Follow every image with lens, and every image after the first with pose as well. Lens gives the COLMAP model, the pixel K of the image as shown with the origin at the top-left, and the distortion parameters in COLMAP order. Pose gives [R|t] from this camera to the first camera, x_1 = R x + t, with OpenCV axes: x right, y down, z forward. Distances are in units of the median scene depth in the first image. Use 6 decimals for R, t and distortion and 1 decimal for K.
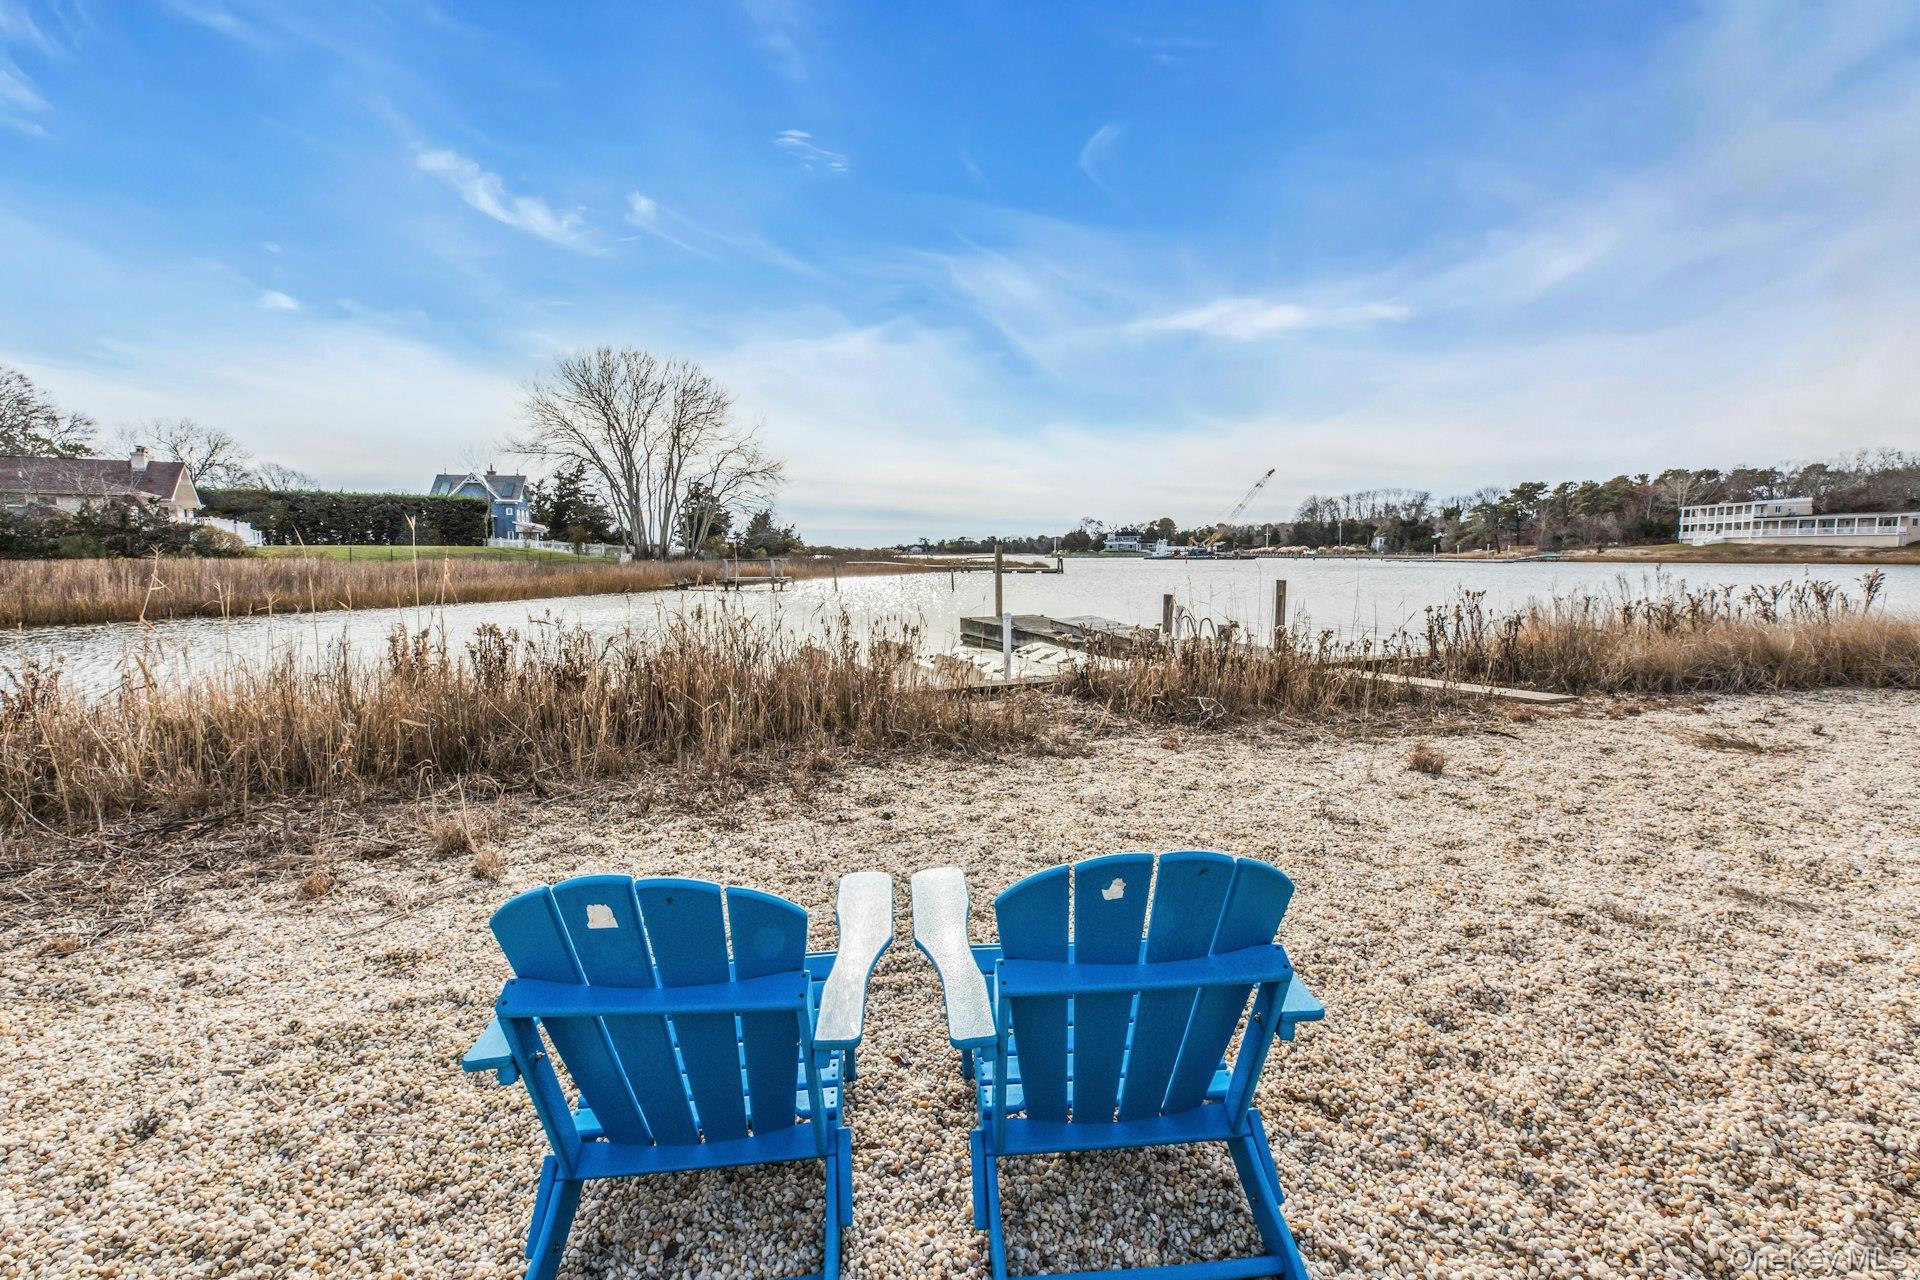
lens RADIAL K [[843.3, 0, 964.3], [0, 843.3, 651.0], [0, 0, 1]] dist [-0.000076, -0.000419]
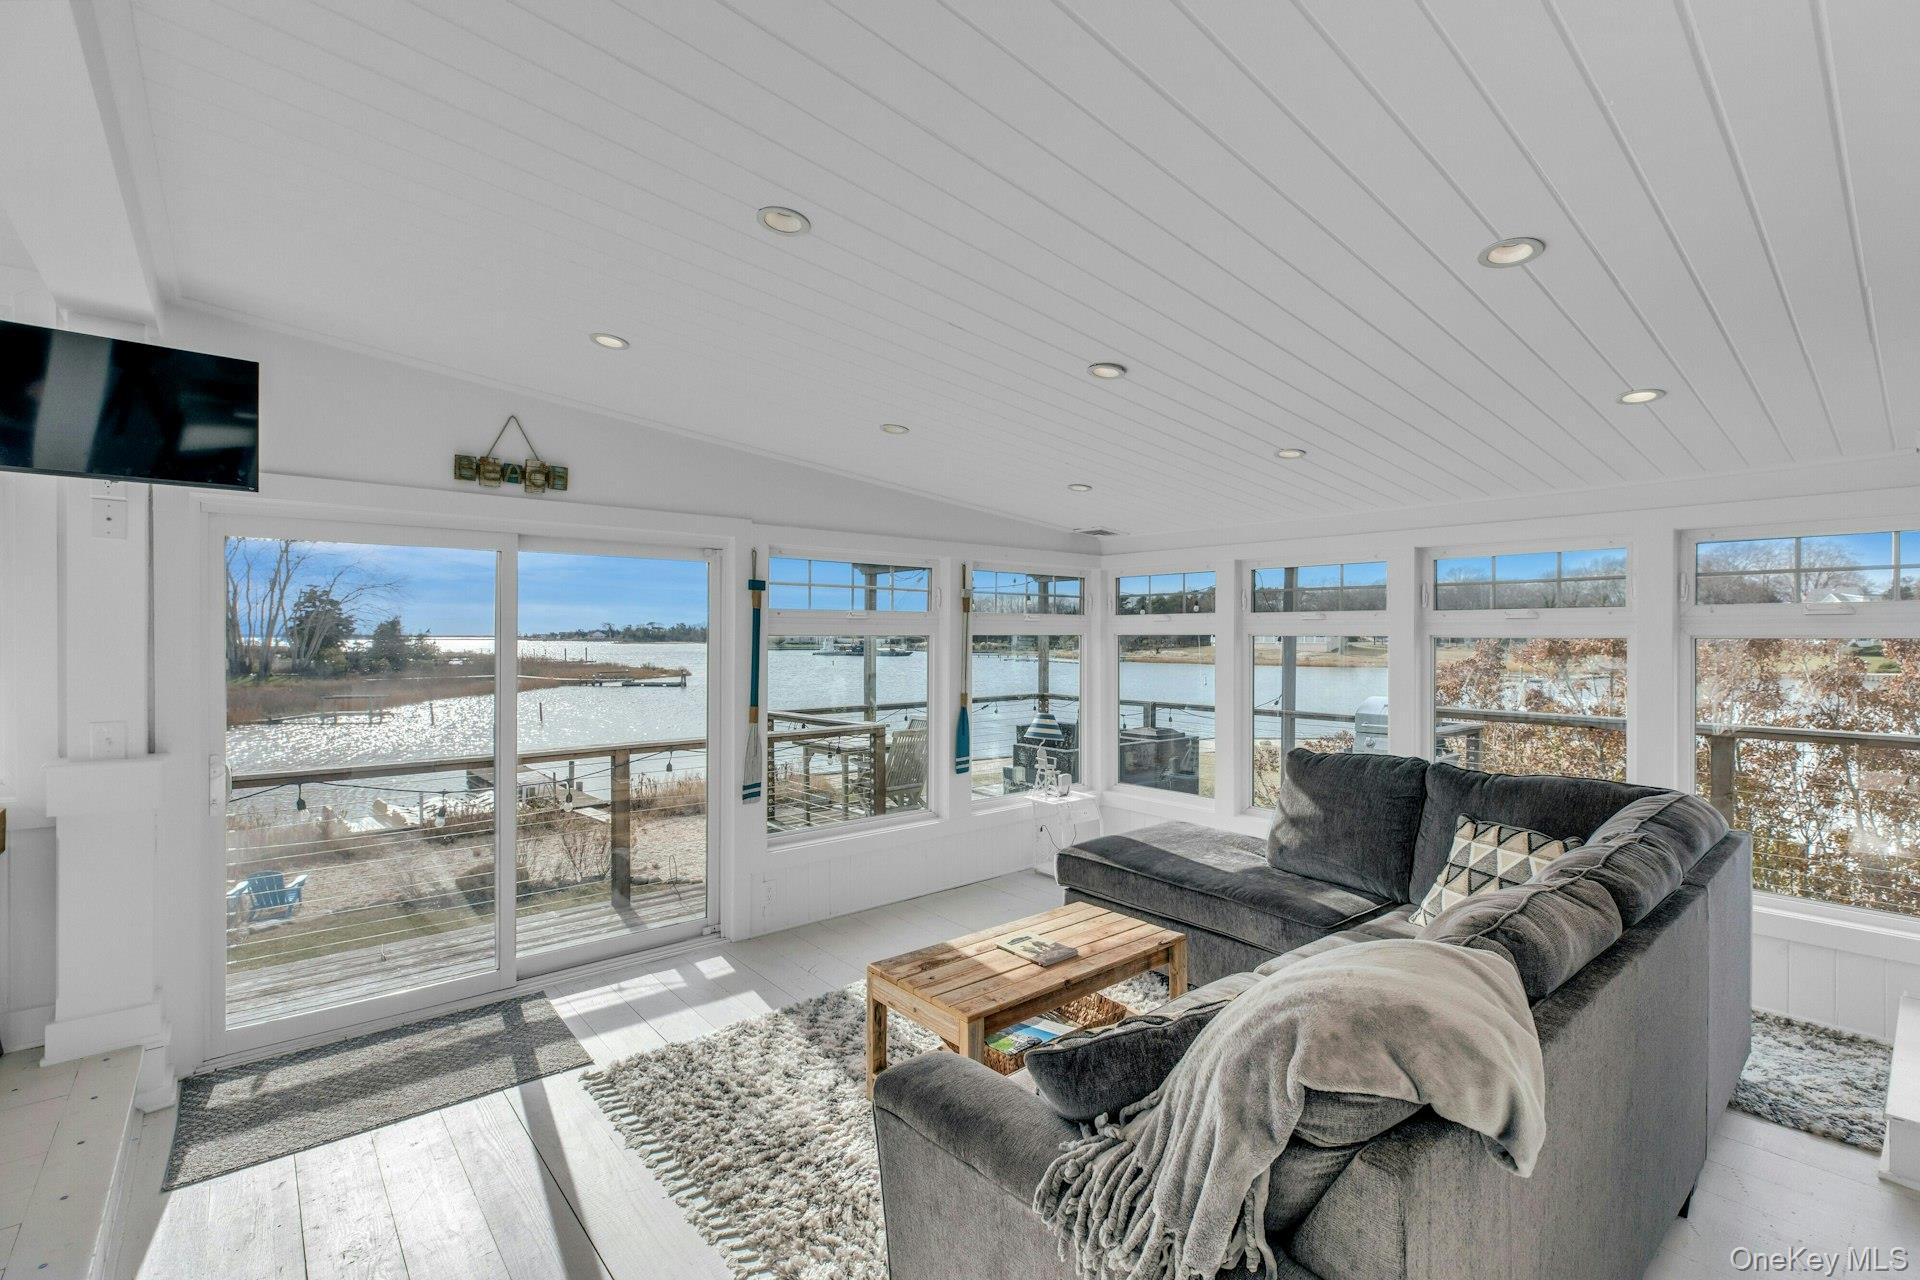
lens RADIAL K [[863.2, 0, 956.7], [0, 863.2, 645.0], [0, 0, 1]] dist [0.001778, -0.000048]
pose [[0.947514, 0.000768, 0.319713, 0.059448], [0.032034, 0.994737, -0.097328, -0.014749], [-0.318105, 0.102461, 0.942502, -0.142910]]
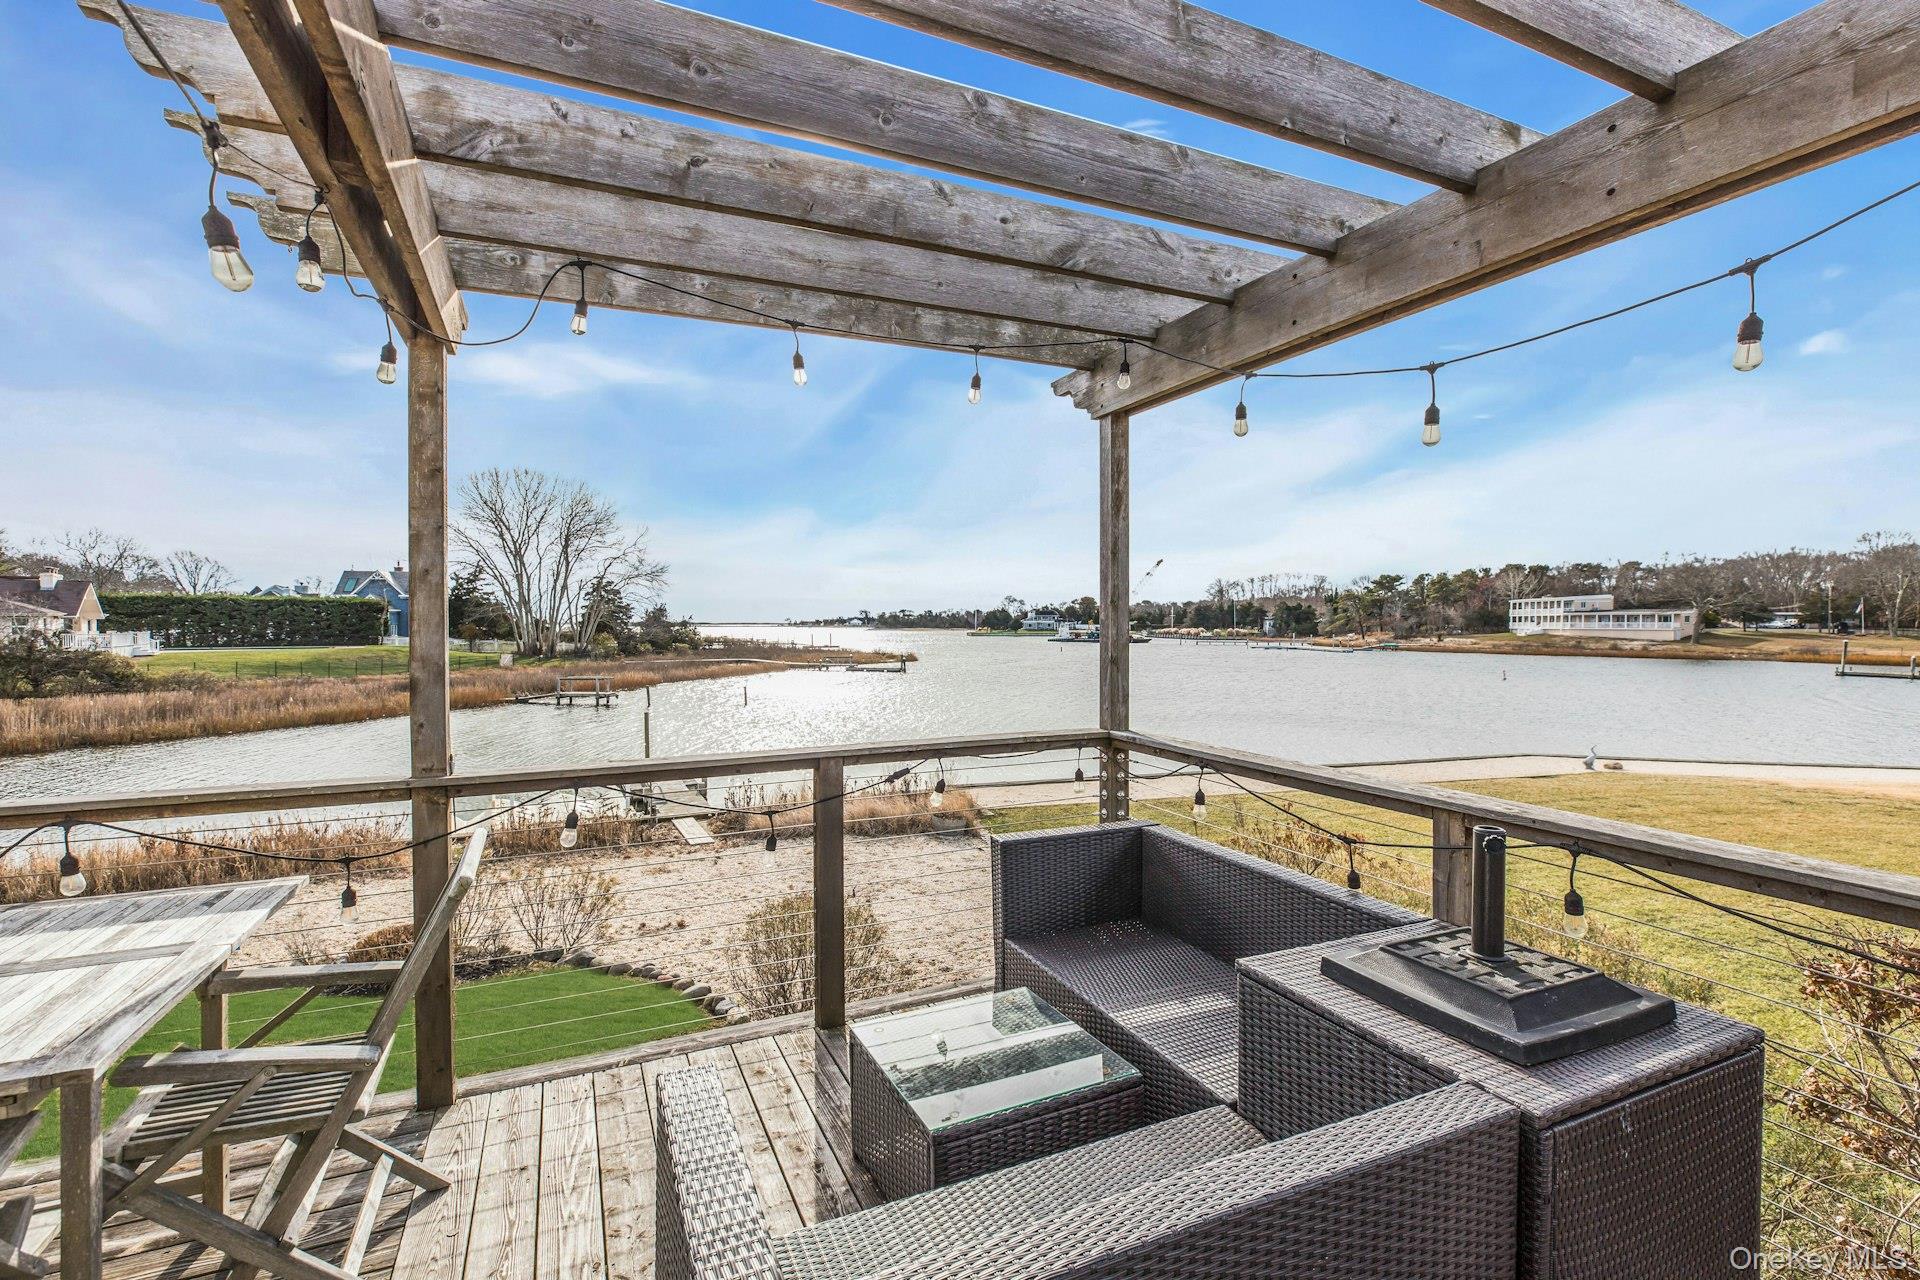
lens RADIAL K [[859.0, 0, 964.5], [0, 859.0, 635.2], [0, 0, 1]] dist [0.000673, -0.000664]
pose [[0.998707, 0.002068, 0.050800, 0.088427], [0.002933, 0.995165, -0.098175, -0.018518], [-0.050758, 0.098197, 0.993872, -0.093872]]
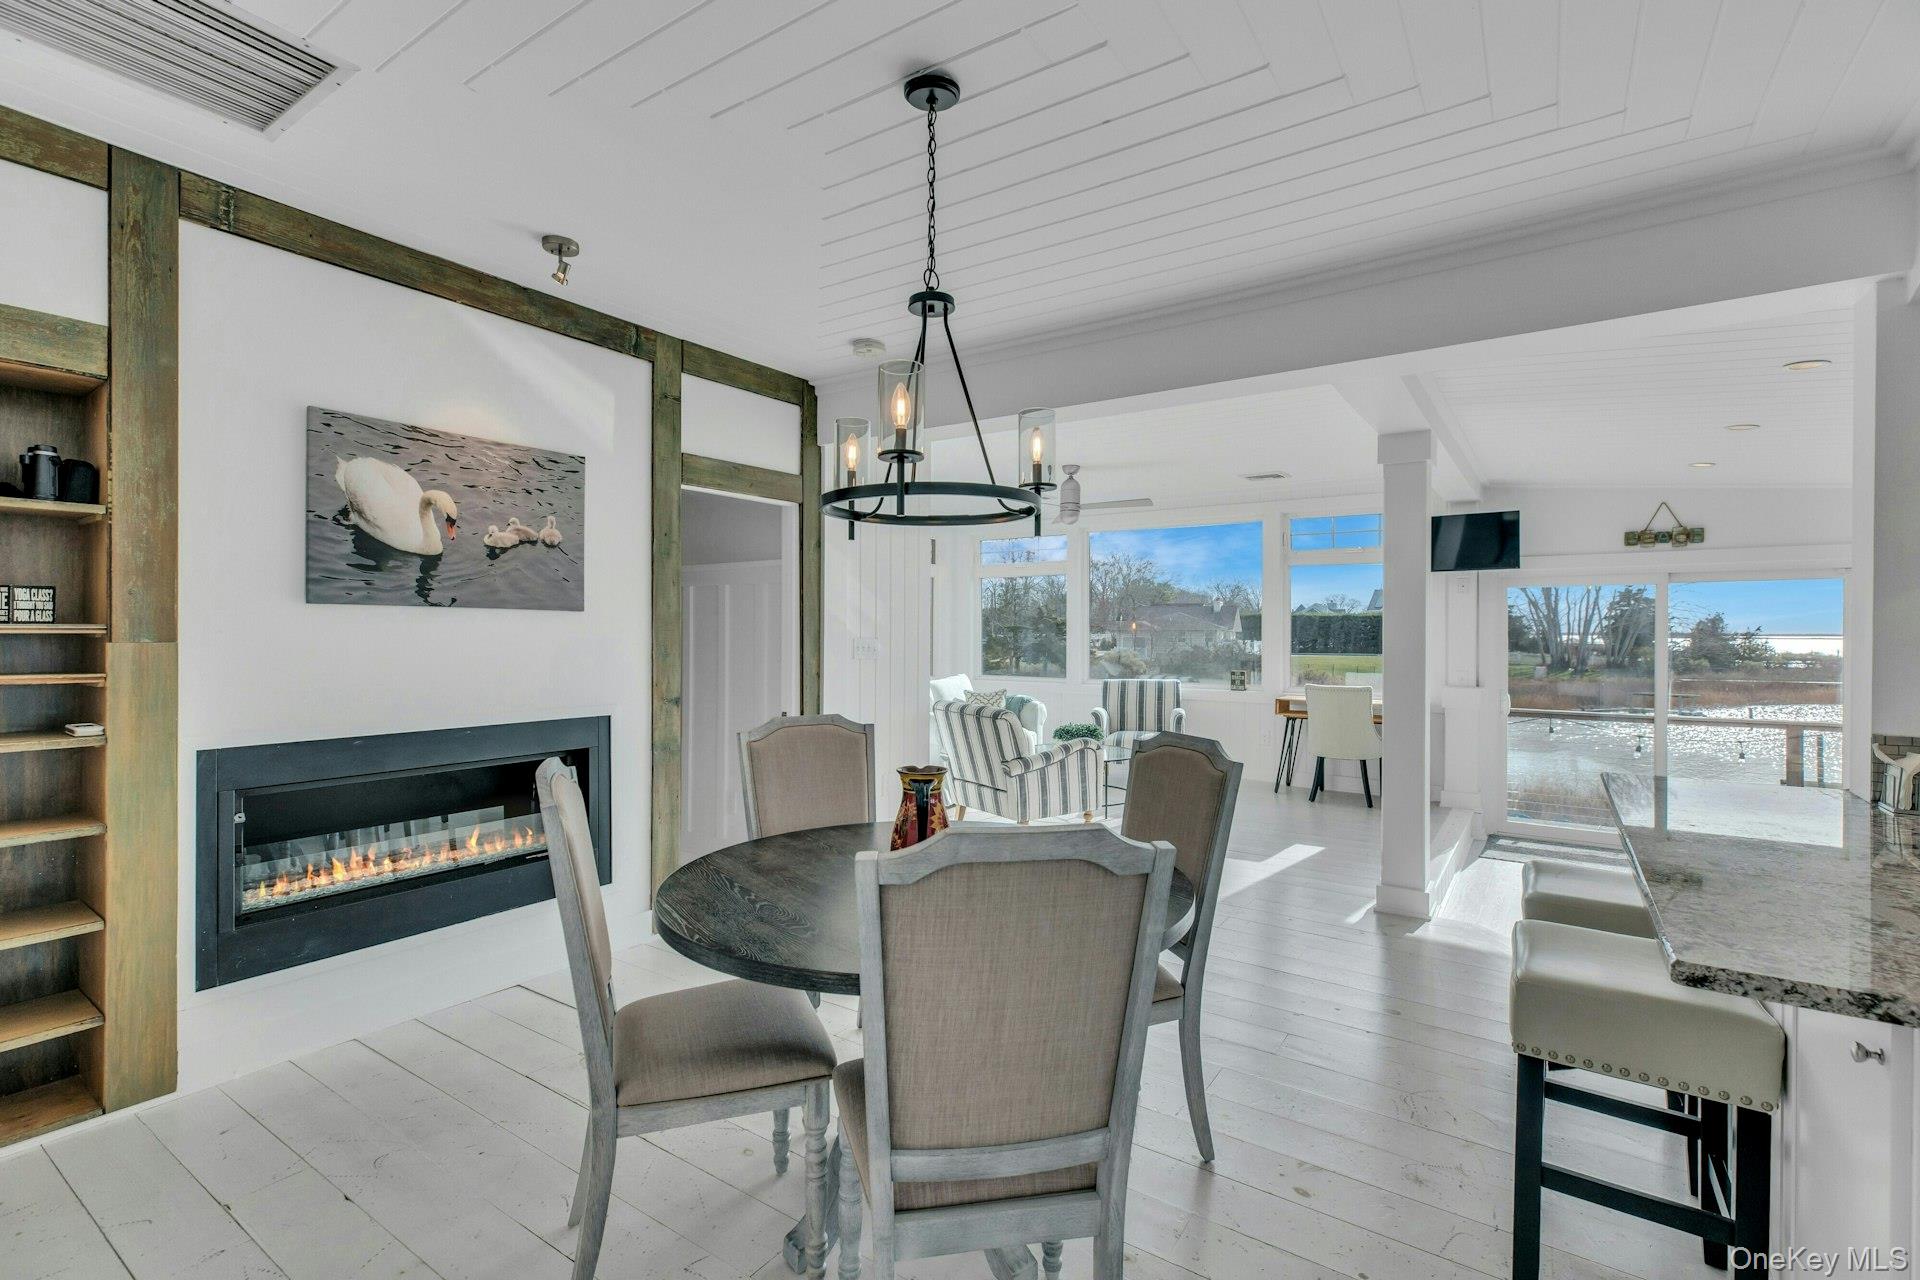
lens RADIAL K [[859.0, 0, 964.5], [0, 859.0, 635.2], [0, 0, 1]] dist [0.000673, -0.000664]
pose [[0.560149, 0.007391, -0.828359, 0.074285], [-0.097283, 0.993628, -0.056919, -0.011393], [0.822660, 0.112468, 0.557299, -0.173352]]
